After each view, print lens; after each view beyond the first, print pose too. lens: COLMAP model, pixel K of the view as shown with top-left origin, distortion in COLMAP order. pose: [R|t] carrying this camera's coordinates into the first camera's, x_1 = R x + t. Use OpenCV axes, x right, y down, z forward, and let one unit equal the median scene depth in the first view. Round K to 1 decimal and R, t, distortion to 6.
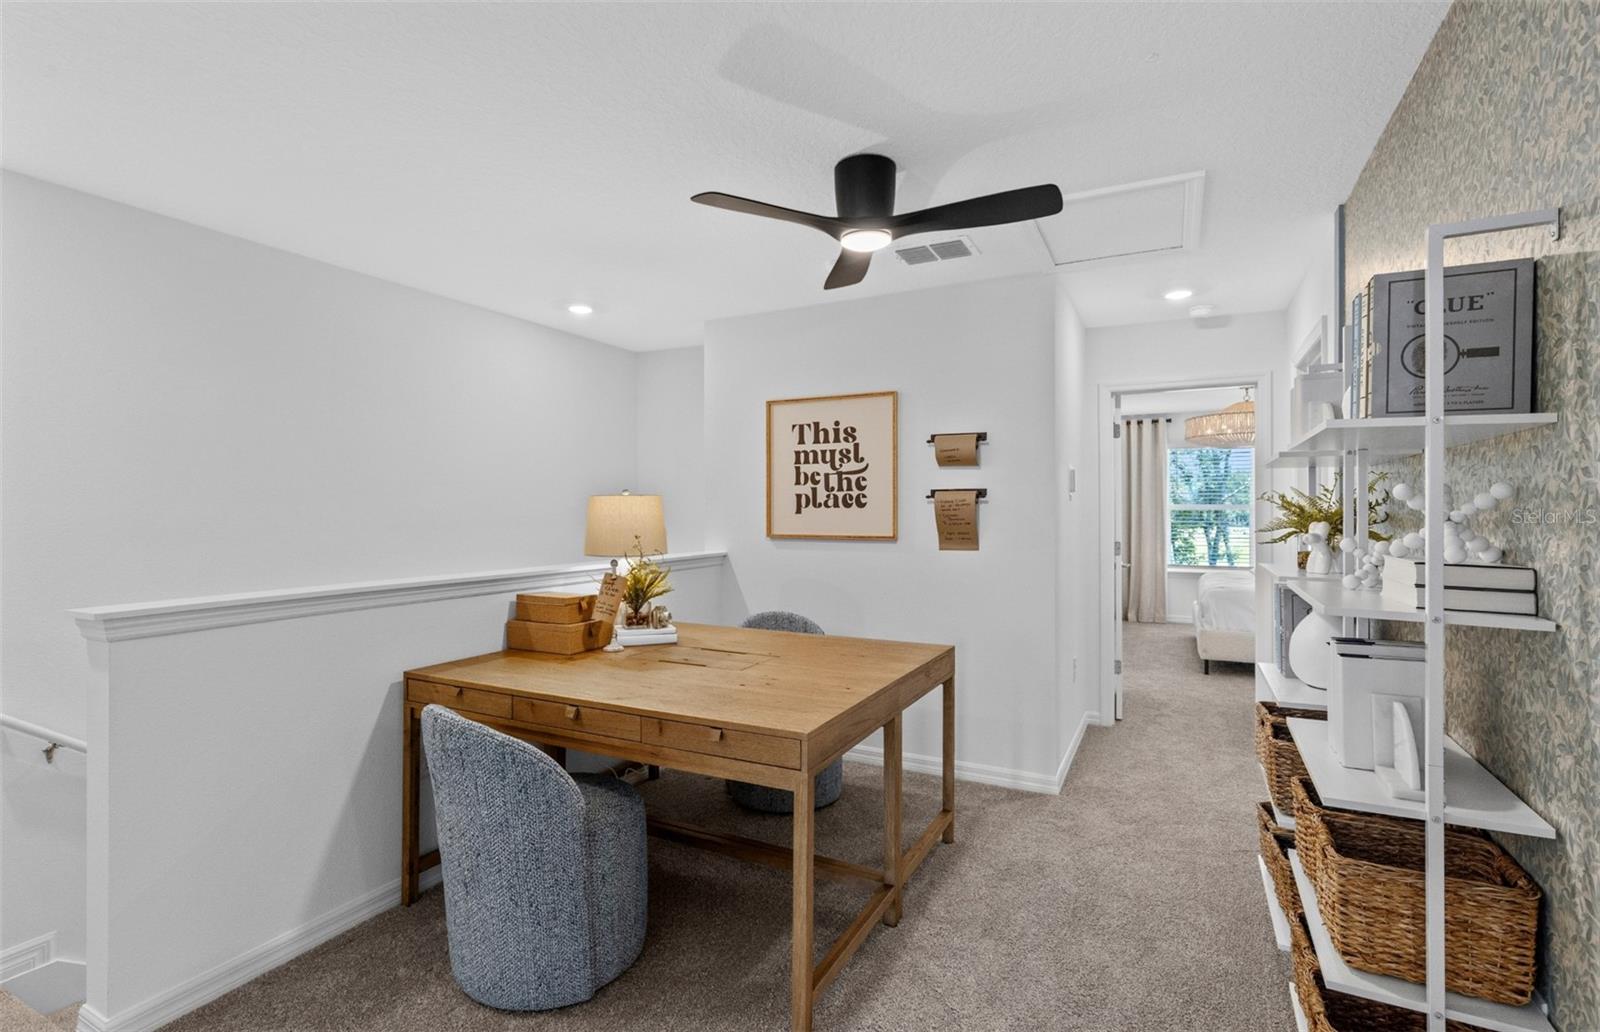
lens RADIAL K [[732.6, 0, 803.6], [0, 732.6, 512.9], [0, 0, 1]] dist [-0.003689, -0.000511]
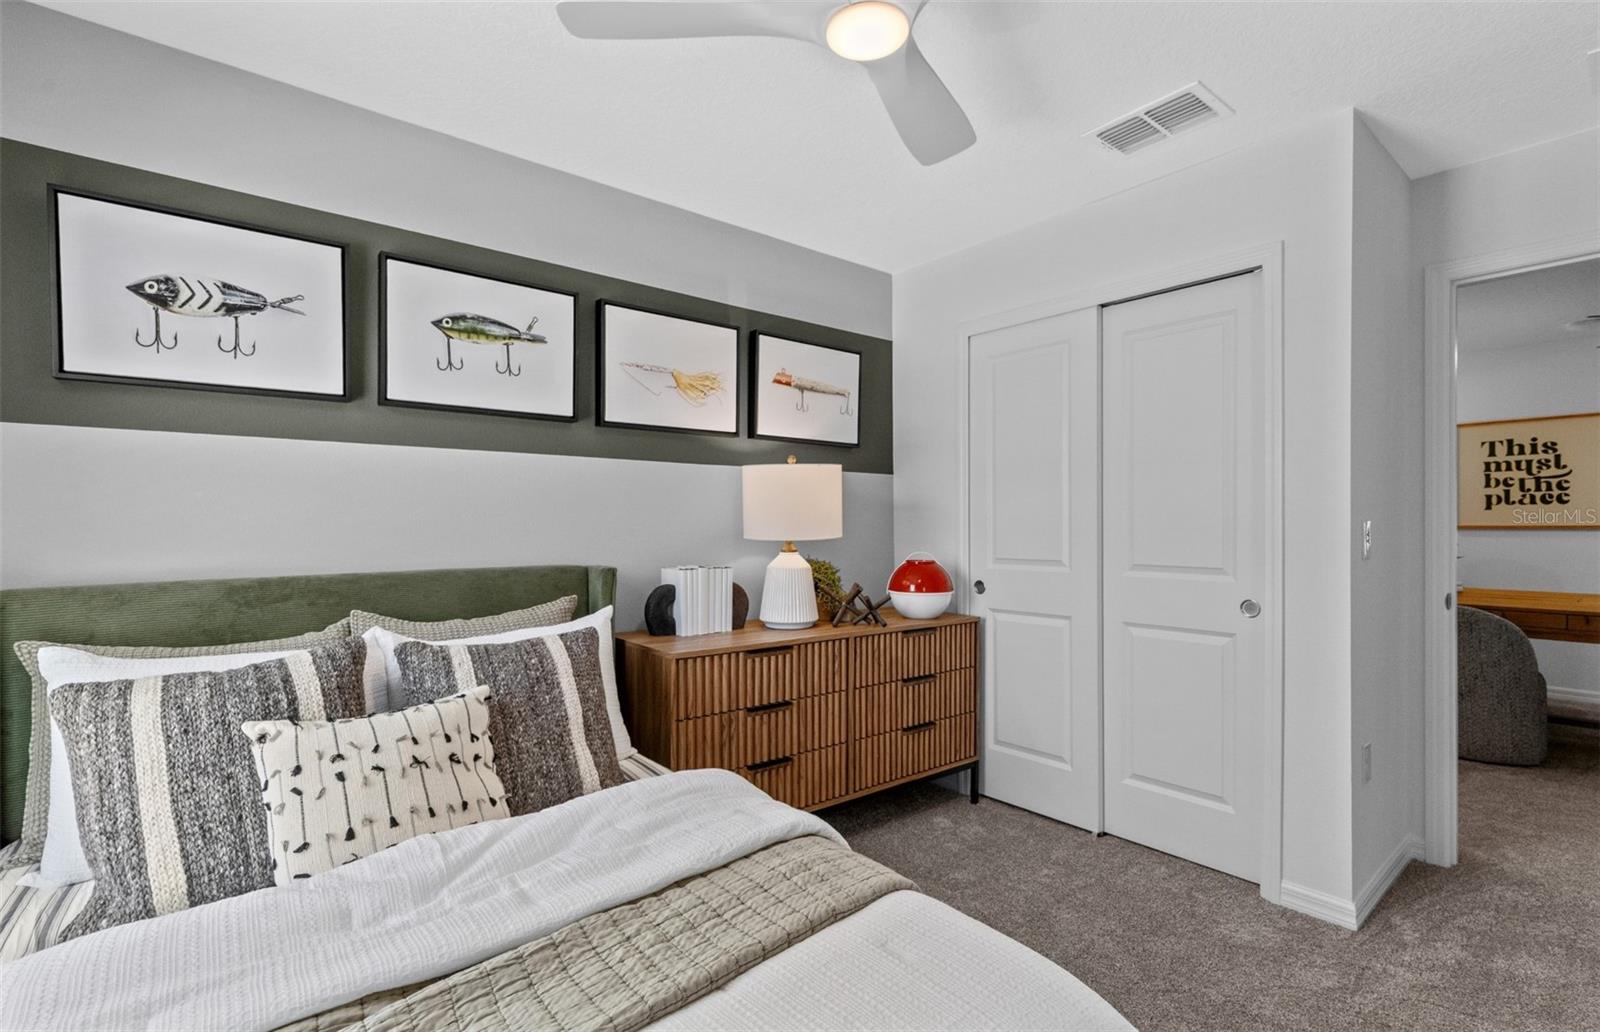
lens RADIAL K [[732.6, 0, 799.7], [0, 732.6, 523.0], [0, 0, 1]] dist [-0.003689, -0.000511]
pose [[0.908988, -0.007260, -0.416760, -0.595808], [0.005873, 0.999972, -0.004610, 0.024009], [0.416782, 0.001743, 0.909005, -0.712872]]
